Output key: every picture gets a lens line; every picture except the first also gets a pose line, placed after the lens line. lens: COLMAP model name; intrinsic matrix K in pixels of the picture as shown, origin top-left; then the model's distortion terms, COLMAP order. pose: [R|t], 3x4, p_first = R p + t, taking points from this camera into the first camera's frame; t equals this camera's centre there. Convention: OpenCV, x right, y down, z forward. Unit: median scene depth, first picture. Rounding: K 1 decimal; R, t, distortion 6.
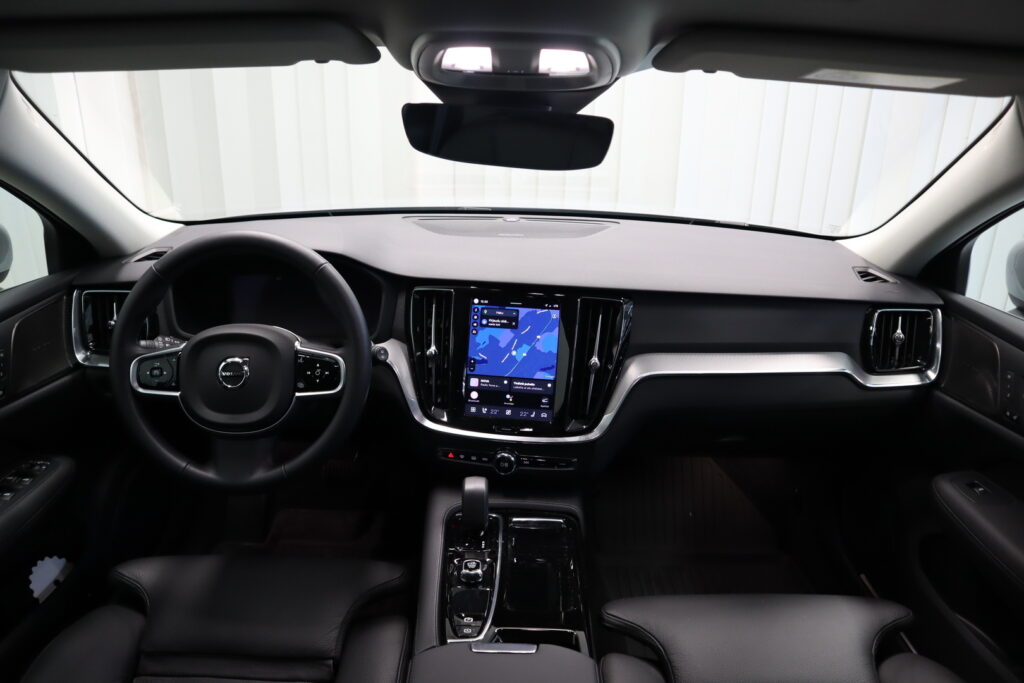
lens RADIAL K [[725.4, 0, 512.0], [0, 725.4, 341.5], [0, 0, 1]] dist [-0.118886, 0.085086]
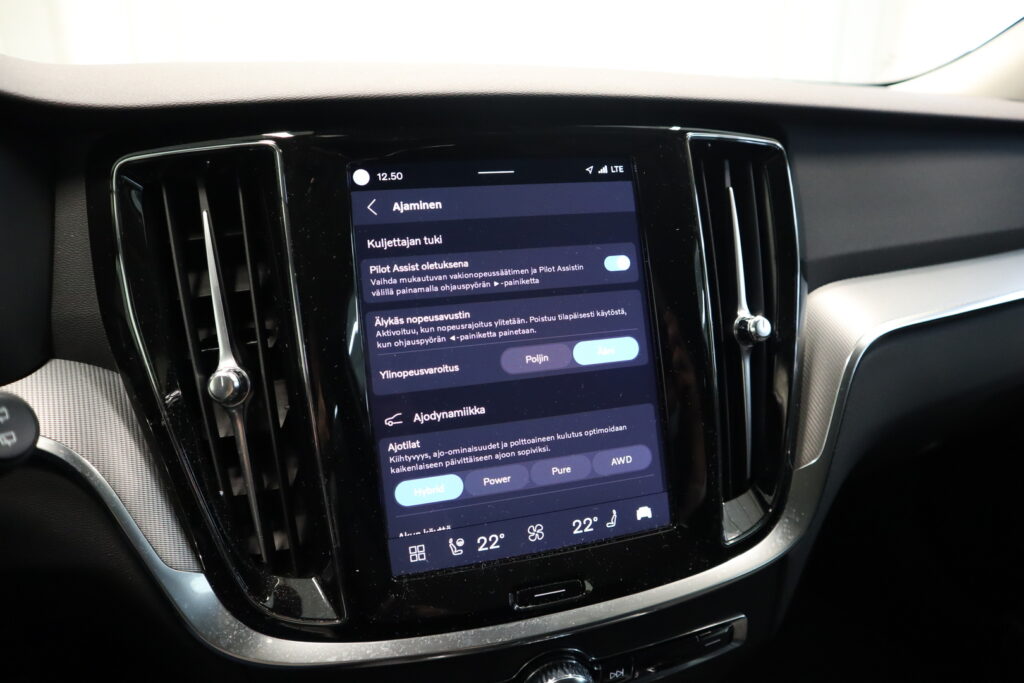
lens RADIAL K [[725.4, 0, 512.0], [0, 725.4, 341.5], [0, 0, 1]] dist [-0.118886, 0.085086]
pose [[0.909399, -0.159305, 0.384208, -0.116183], [0.165346, 0.986080, 0.017495, 0.013086], [-0.381647, 0.047618, 0.923081, 0.728735]]
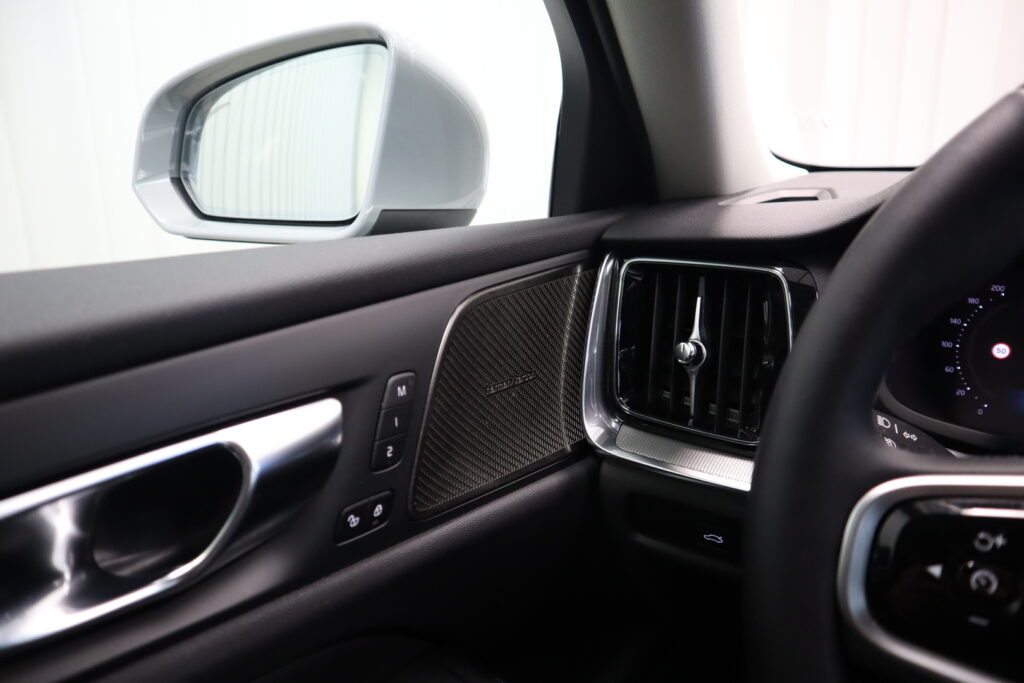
lens RADIAL K [[719.4, 0, 512.0], [0, 719.4, 341.5], [0, 0, 1]] dist [-0.122078, 0.086008]
pose [[0.829364, 0.110486, -0.547676, -0.450176], [-0.172053, 0.983121, -0.062214, 0.008185], [0.531558, 0.145828, 0.834374, 0.657315]]
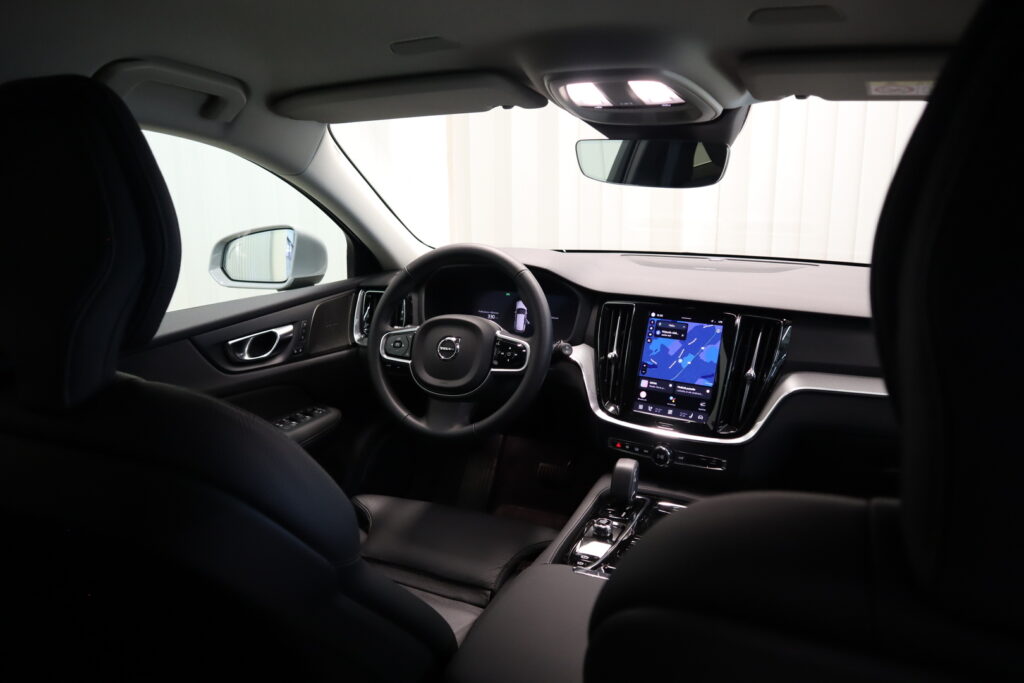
lens RADIAL K [[725.4, 0, 512.0], [0, 725.4, 341.5], [0, 0, 1]] dist [-0.118886, 0.085086]
pose [[0.909204, 0.069185, -0.410562, 0.226949], [-0.117558, 0.988632, -0.093738, 0.124083], [0.399409, 0.133491, 0.907002, -0.139655]]
